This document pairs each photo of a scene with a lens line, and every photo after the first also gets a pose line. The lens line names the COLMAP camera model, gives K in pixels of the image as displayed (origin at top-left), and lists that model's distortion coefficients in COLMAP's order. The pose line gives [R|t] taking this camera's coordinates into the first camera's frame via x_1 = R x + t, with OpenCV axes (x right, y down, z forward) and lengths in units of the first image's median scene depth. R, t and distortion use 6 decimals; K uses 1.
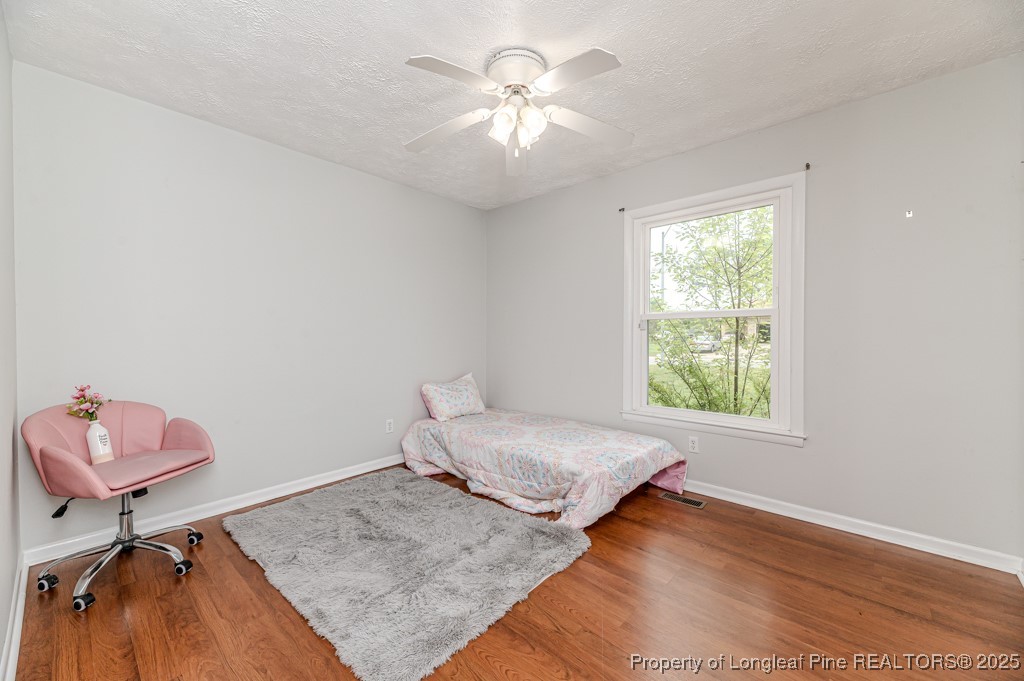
lens RADIAL K [[404.2, 0, 510.7], [0, 404.2, 337.4], [0, 0, 1]] dist [0.020427, -0.005103]
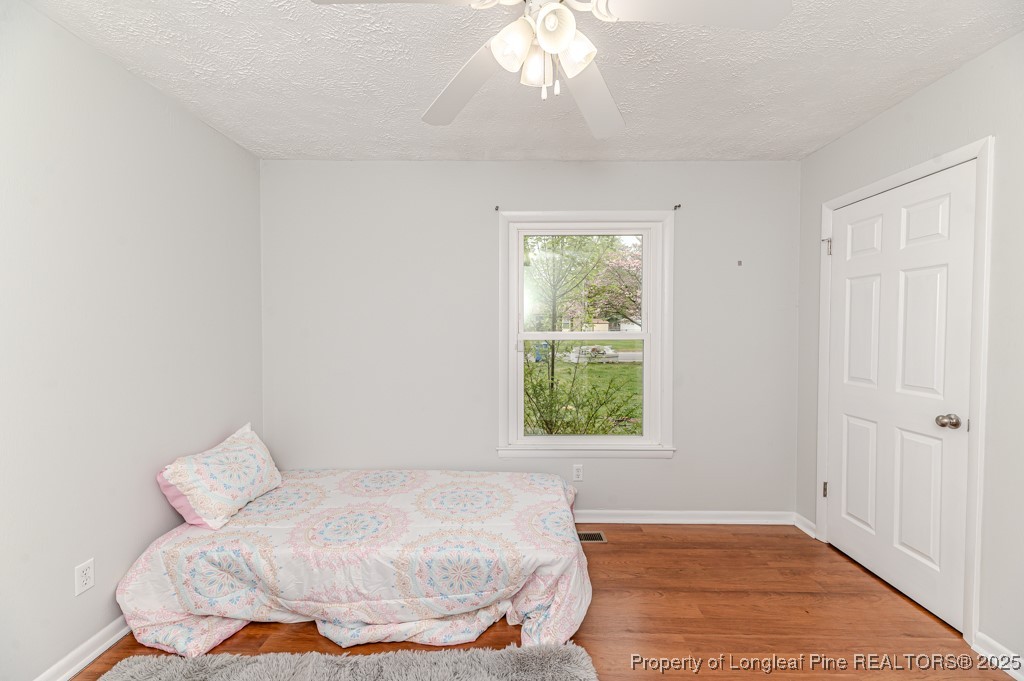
lens RADIAL K [[404.2, 0, 513.7], [0, 404.2, 341.2], [0, 0, 1]] dist [0.020427, -0.005103]
pose [[0.742699, -0.016436, 0.669424, -0.300713], [0.004238, 0.999794, 0.019845, -0.066233], [-0.669612, -0.011902, 0.742616, 0.407129]]
